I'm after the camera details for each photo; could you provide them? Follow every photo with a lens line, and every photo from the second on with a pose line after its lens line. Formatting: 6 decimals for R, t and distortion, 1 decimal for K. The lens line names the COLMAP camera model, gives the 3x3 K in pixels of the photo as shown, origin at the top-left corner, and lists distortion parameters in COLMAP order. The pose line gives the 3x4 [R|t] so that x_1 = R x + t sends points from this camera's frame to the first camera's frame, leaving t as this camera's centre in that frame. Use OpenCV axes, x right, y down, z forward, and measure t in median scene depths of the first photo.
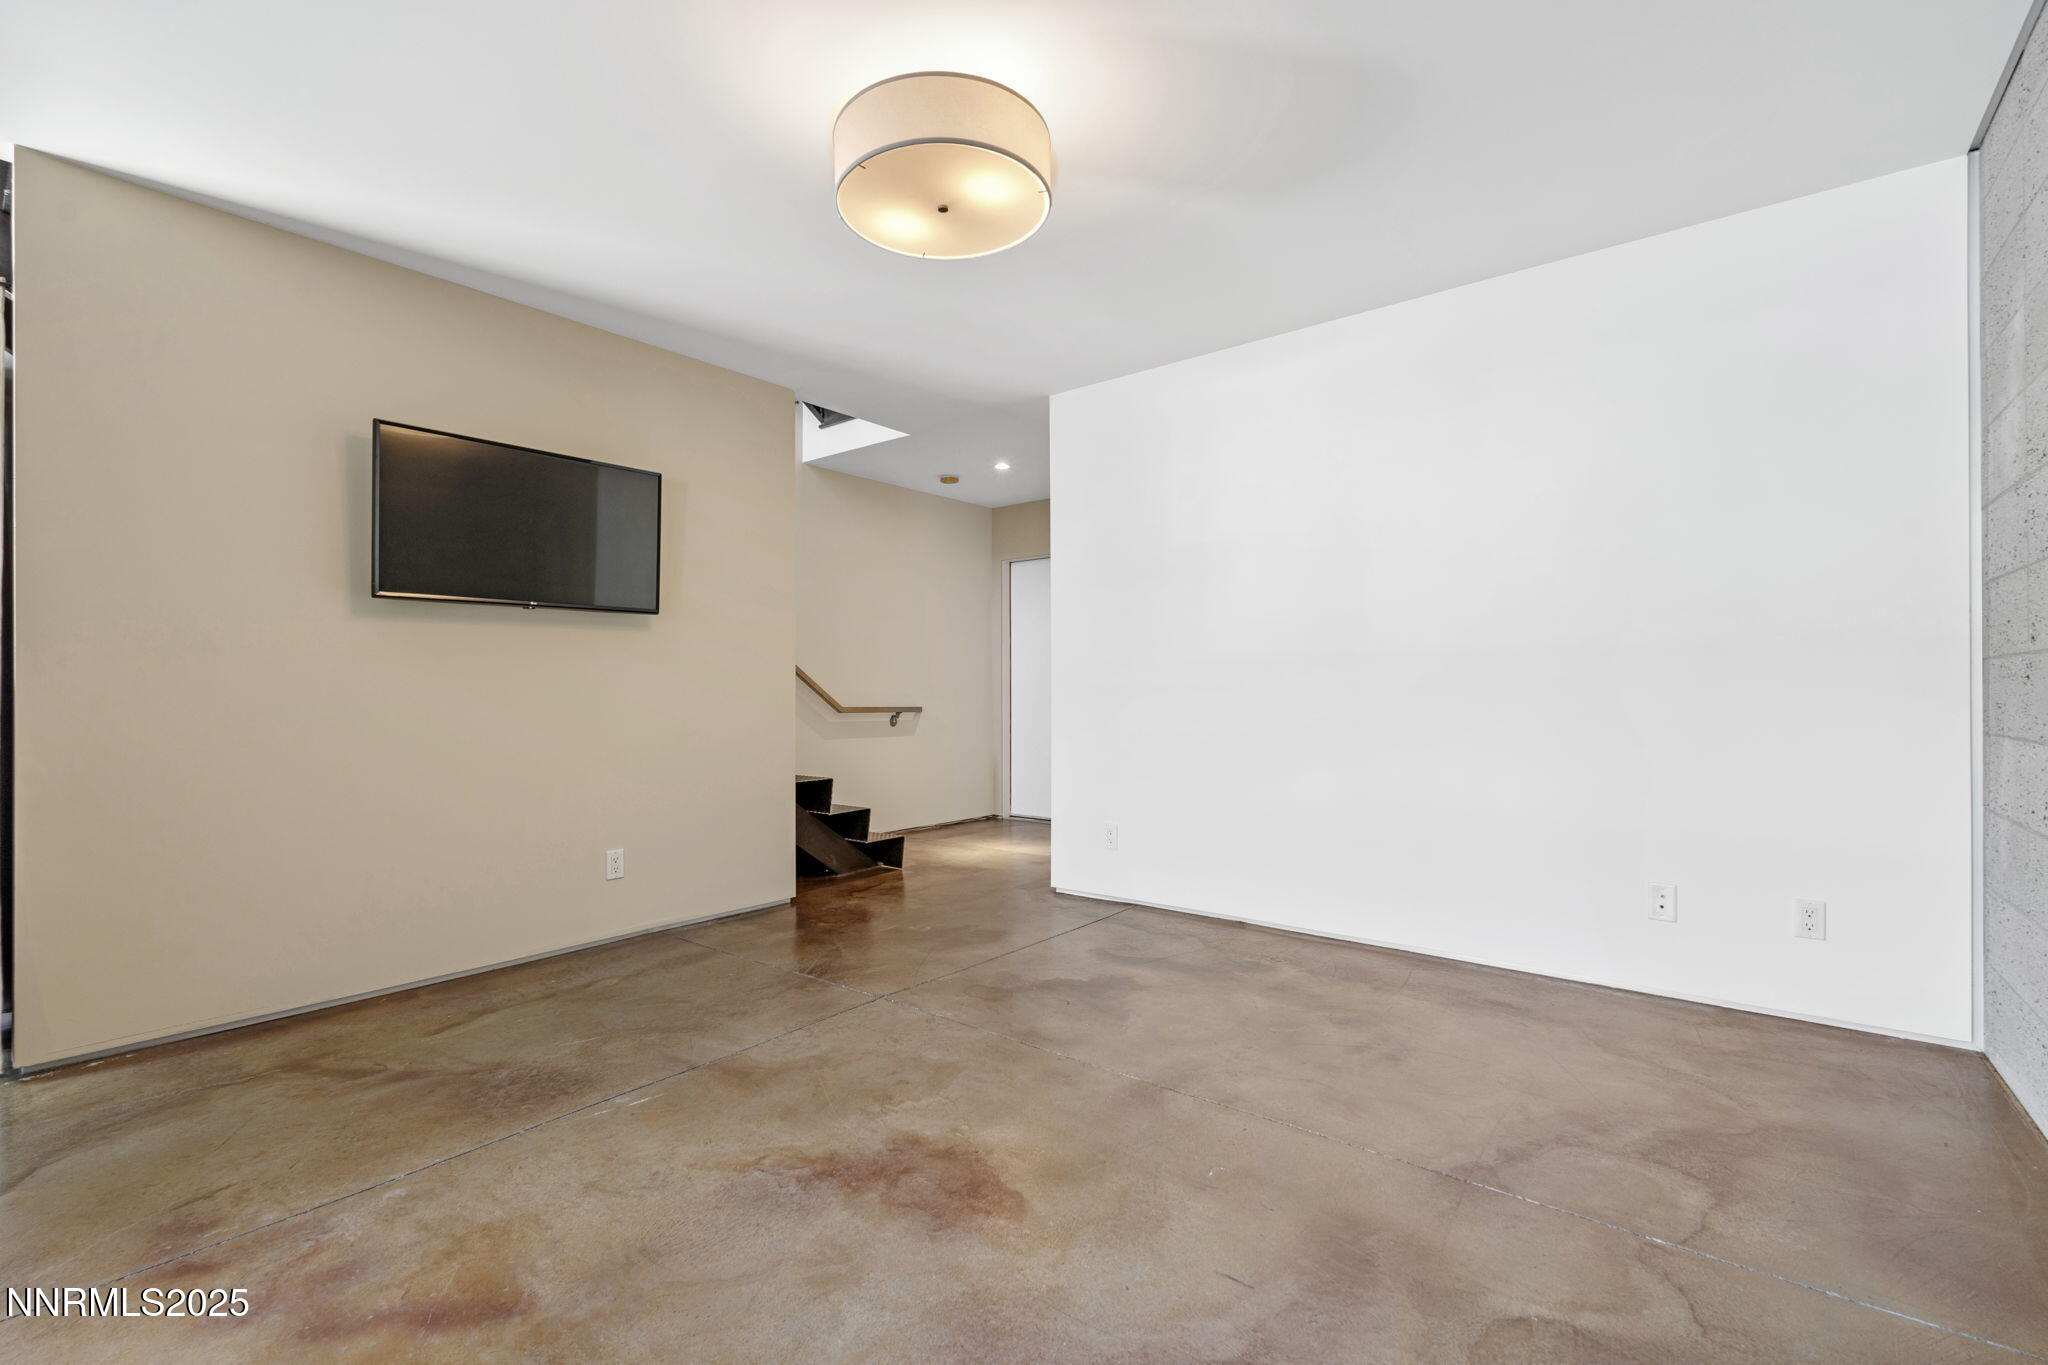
lens RADIAL K [[892.1, 0, 1022.5], [0, 892.1, 675.4], [0, 0, 1]] dist [-0.003529, 0.000140]
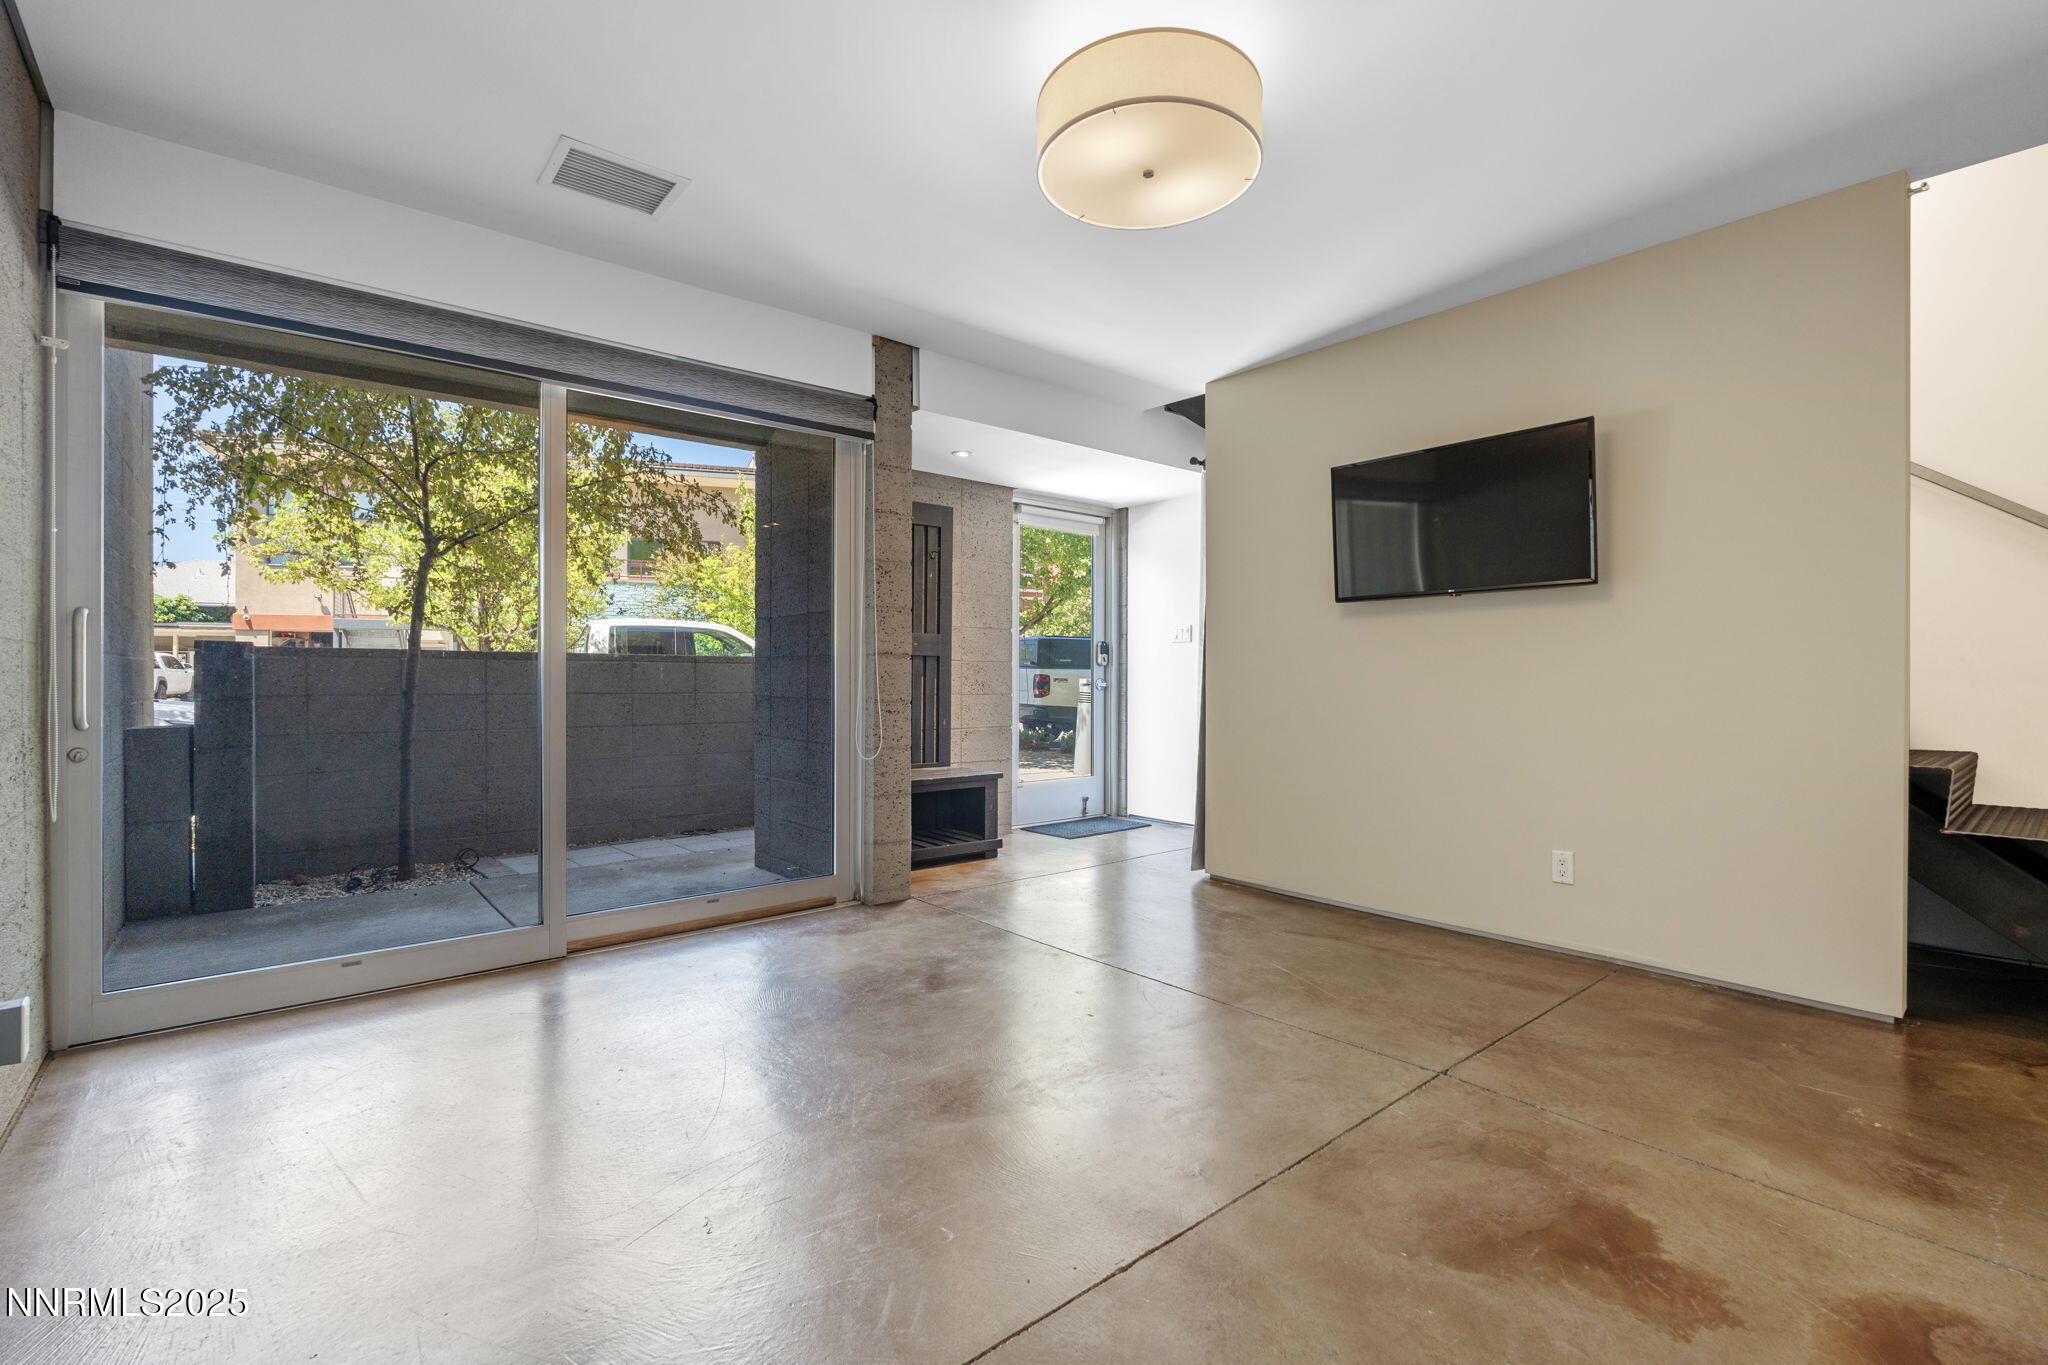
lens RADIAL K [[892.1, 0, 1022.4], [0, 892.1, 680.5], [0, 0, 1]] dist [-0.003529, 0.000140]
pose [[-0.170065, 0.007489, -0.985404, 0.581864], [0.009984, 0.999933, 0.005876, 0.014702], [0.985382, -0.008839, -0.170128, 0.694153]]
